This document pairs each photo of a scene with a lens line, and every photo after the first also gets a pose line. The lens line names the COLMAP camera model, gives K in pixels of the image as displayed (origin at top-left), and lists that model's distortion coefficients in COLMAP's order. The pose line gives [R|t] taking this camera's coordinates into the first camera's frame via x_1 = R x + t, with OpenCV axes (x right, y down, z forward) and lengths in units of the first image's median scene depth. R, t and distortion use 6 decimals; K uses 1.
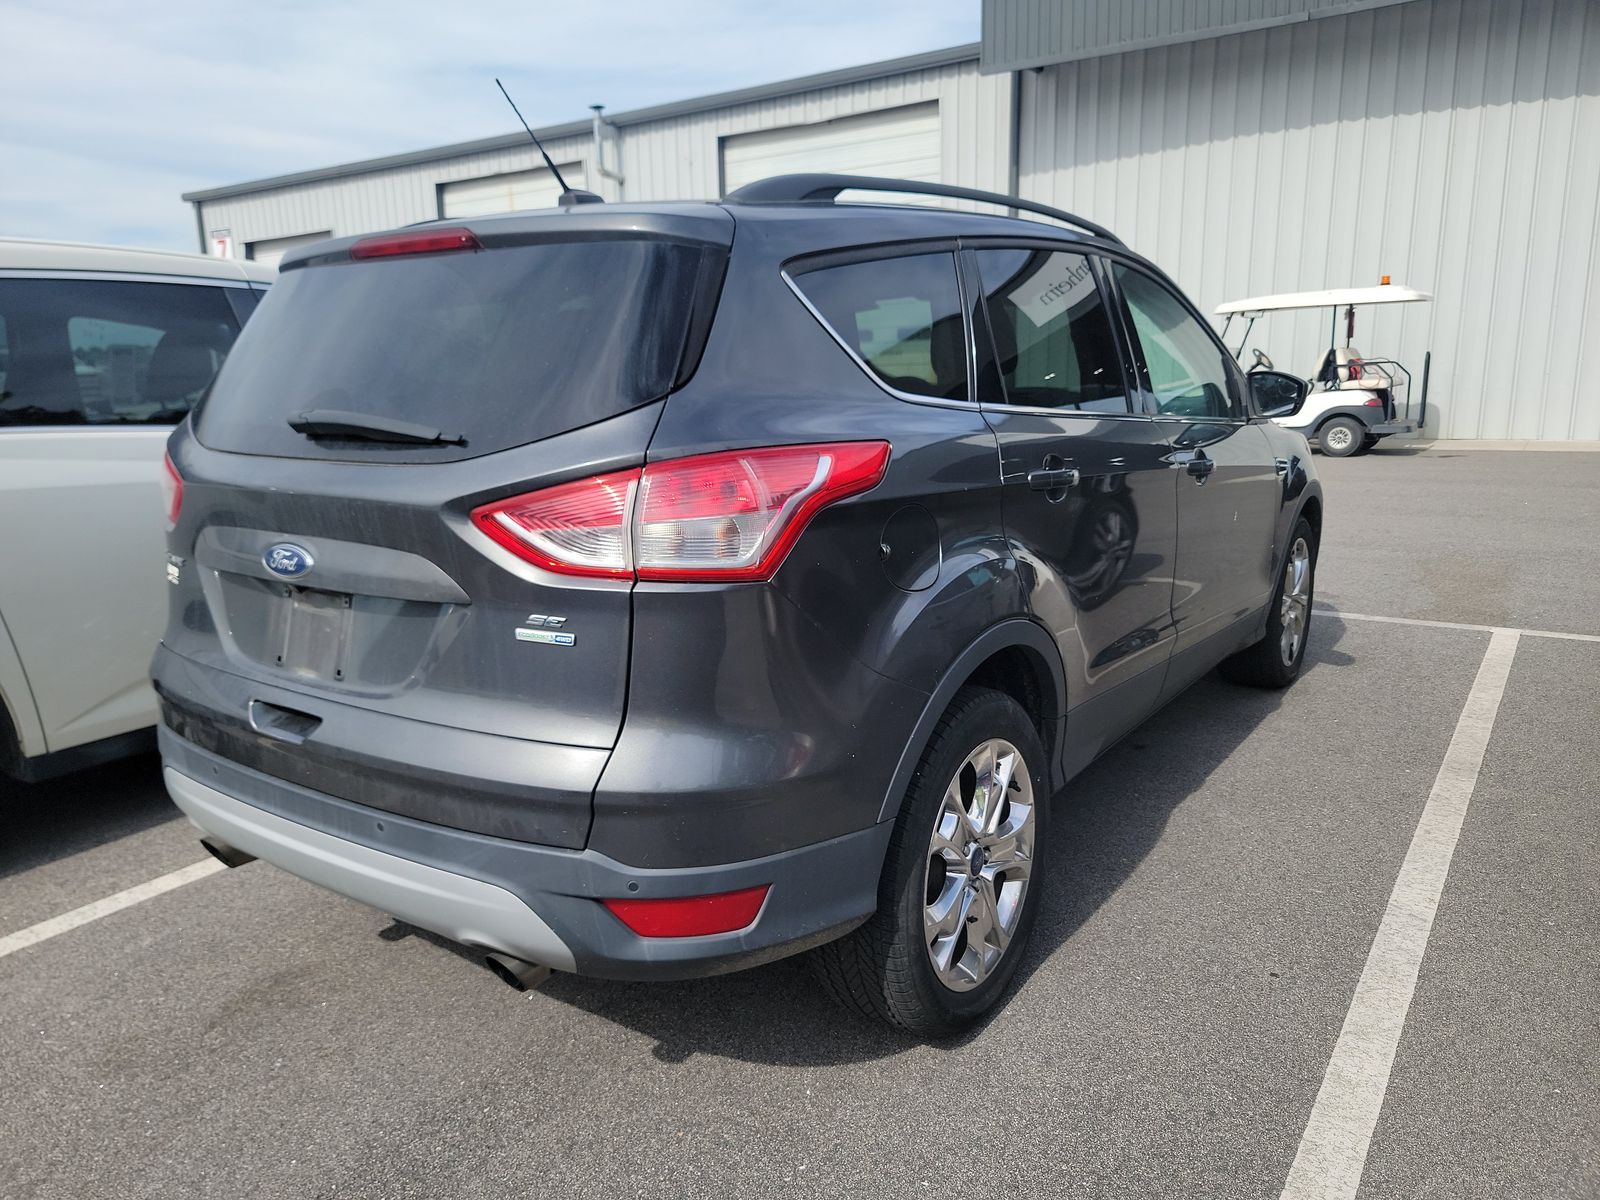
lens RADIAL K [[1130.3, 0, 803.3], [0, 1130.3, 594.7], [0, 0, 1]] dist [0.045147, -0.037961]
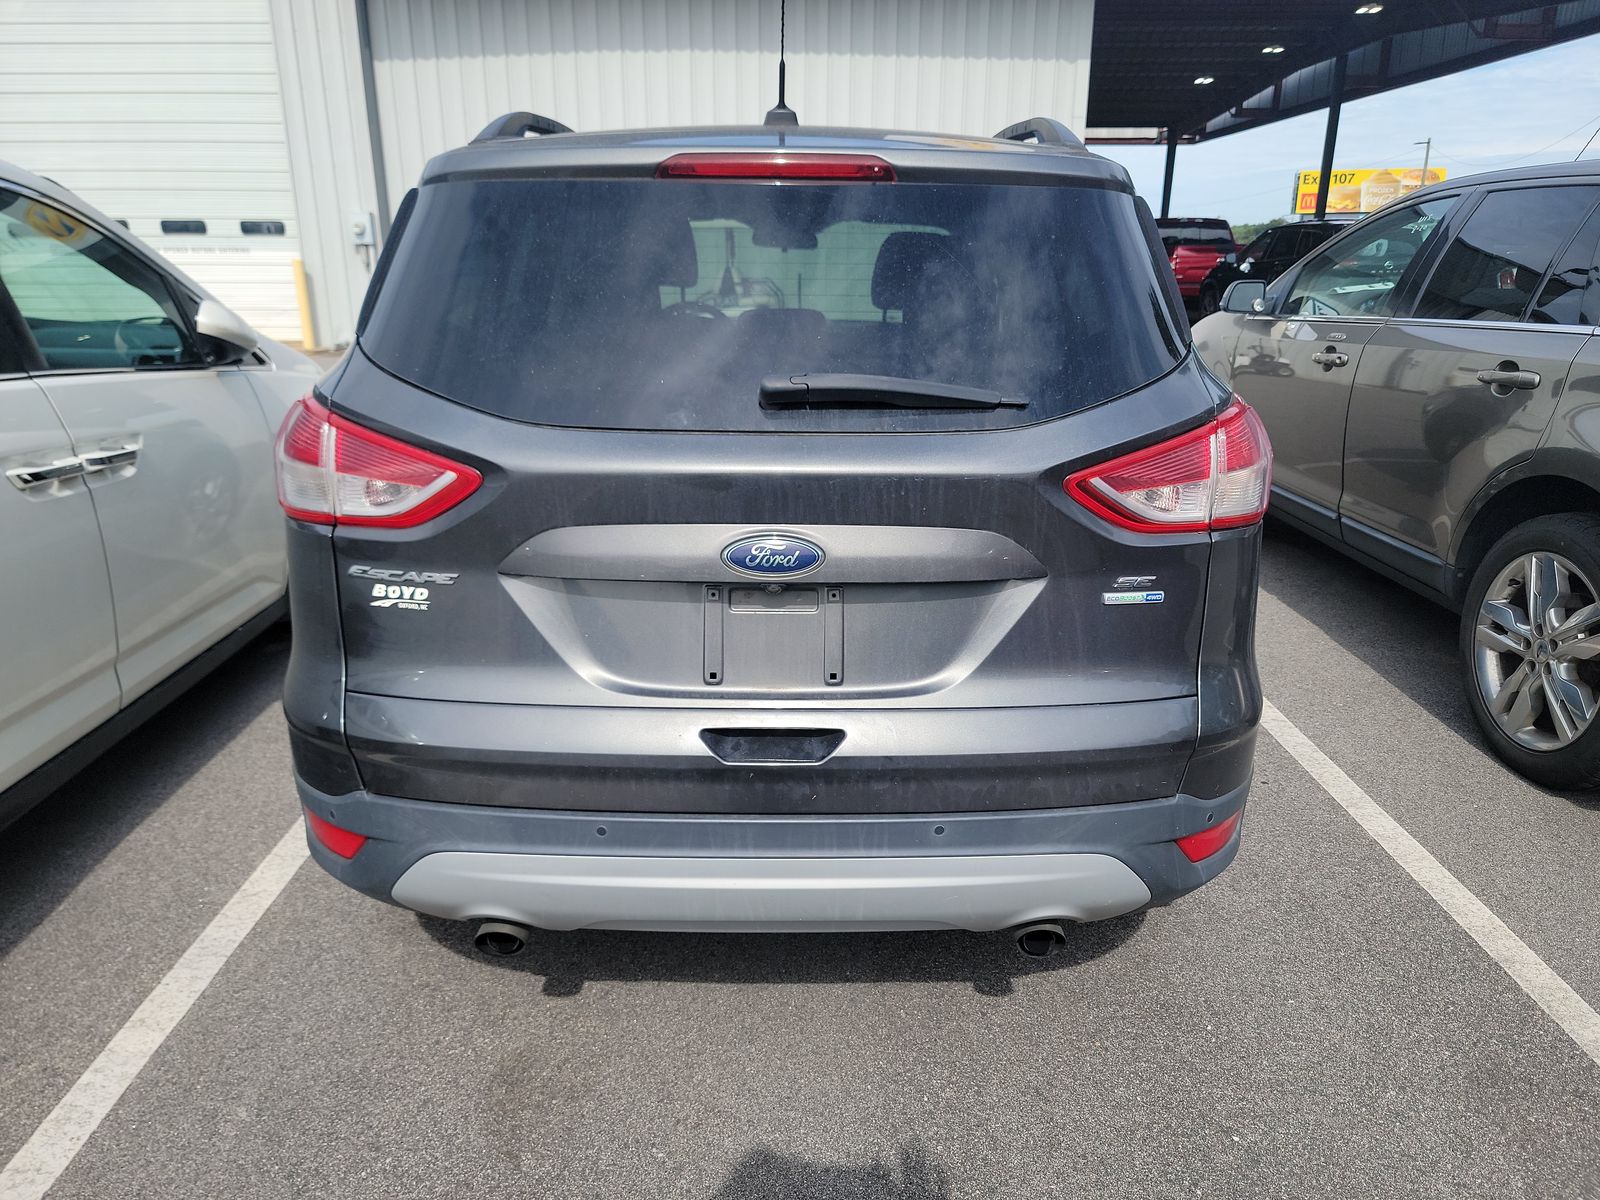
lens RADIAL K [[1130.3, 0, 815.3], [0, 1130.3, 597.6], [0, 0, 1]] dist [0.045147, -0.037961]
pose [[0.812677, -0.140343, 0.565561, -0.905602], [0.094339, 0.989448, 0.109971, -0.088062], [-0.575027, -0.036017, 0.817342, 0.303954]]
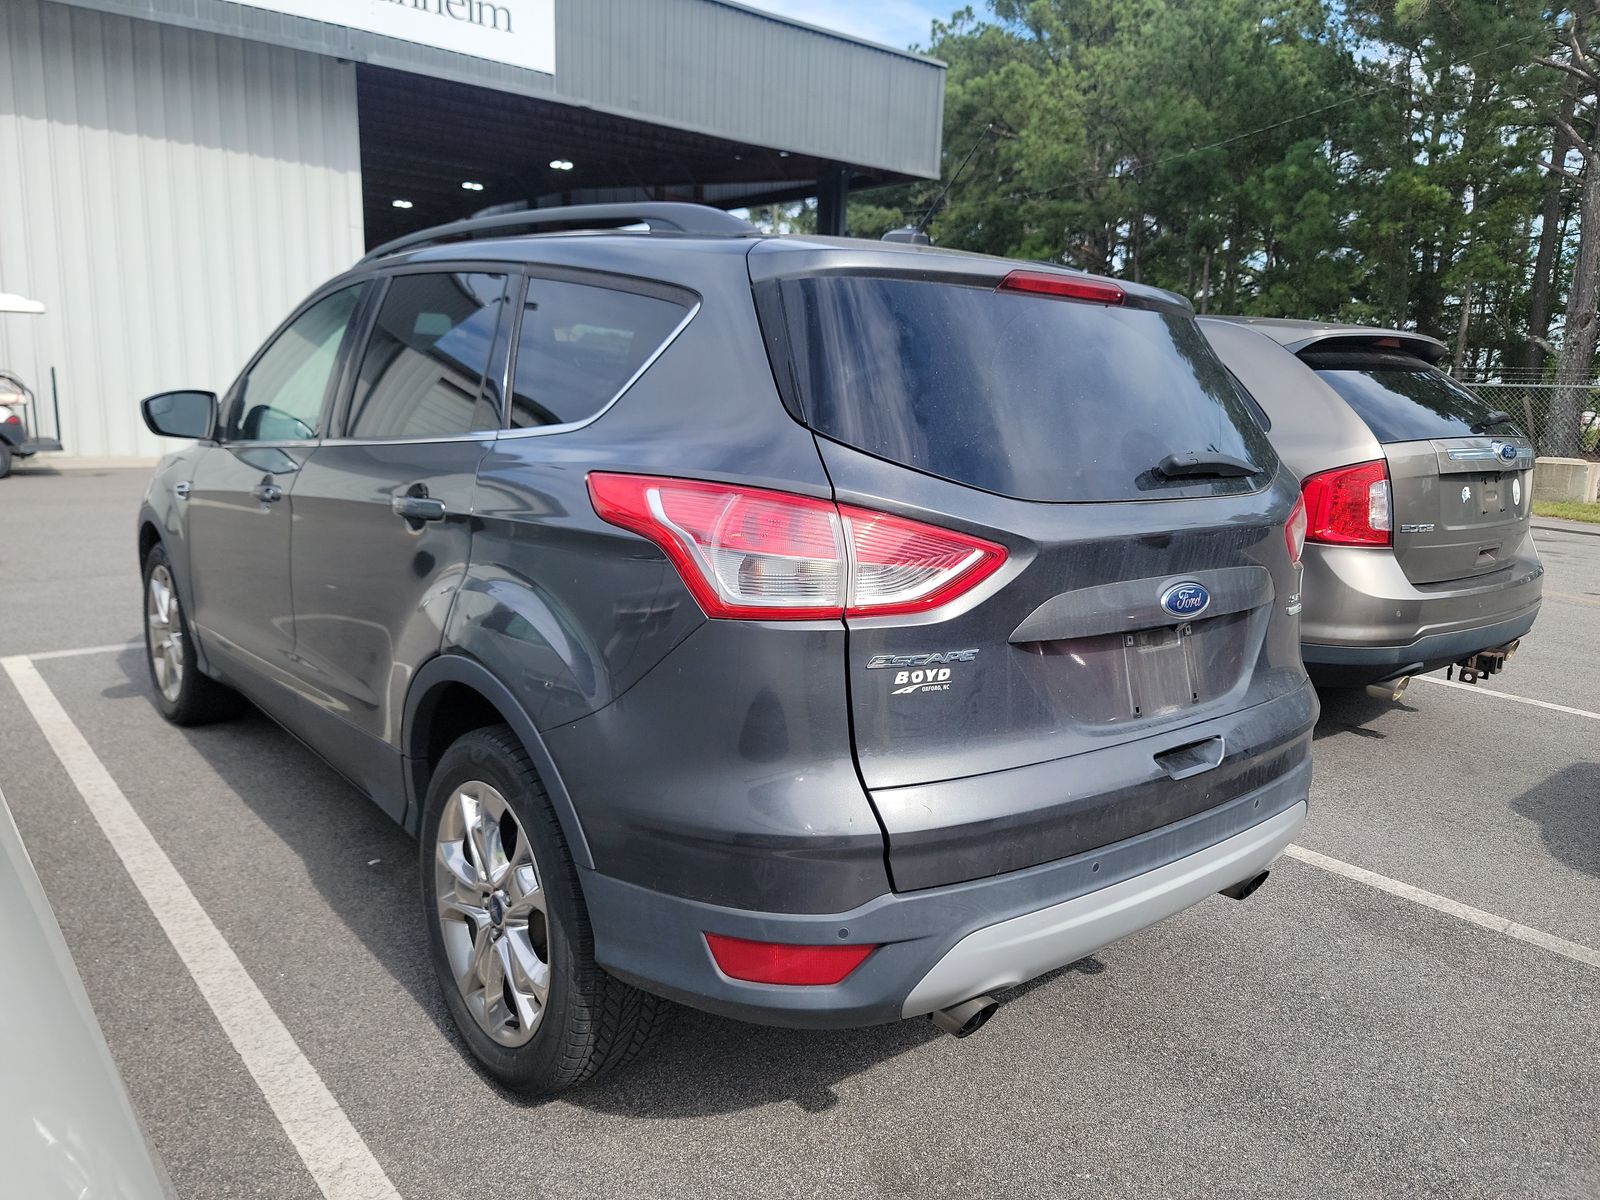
lens RADIAL K [[1130.3, 0, 805.2], [0, 1130.3, 606.9], [0, 0, 1]] dist [0.045147, -0.037961]
pose [[0.254859, -0.147896, 0.955601, -1.515856], [0.153078, 0.981944, 0.111148, -0.188448], [-0.954785, 0.117955, 0.272897, 1.055946]]
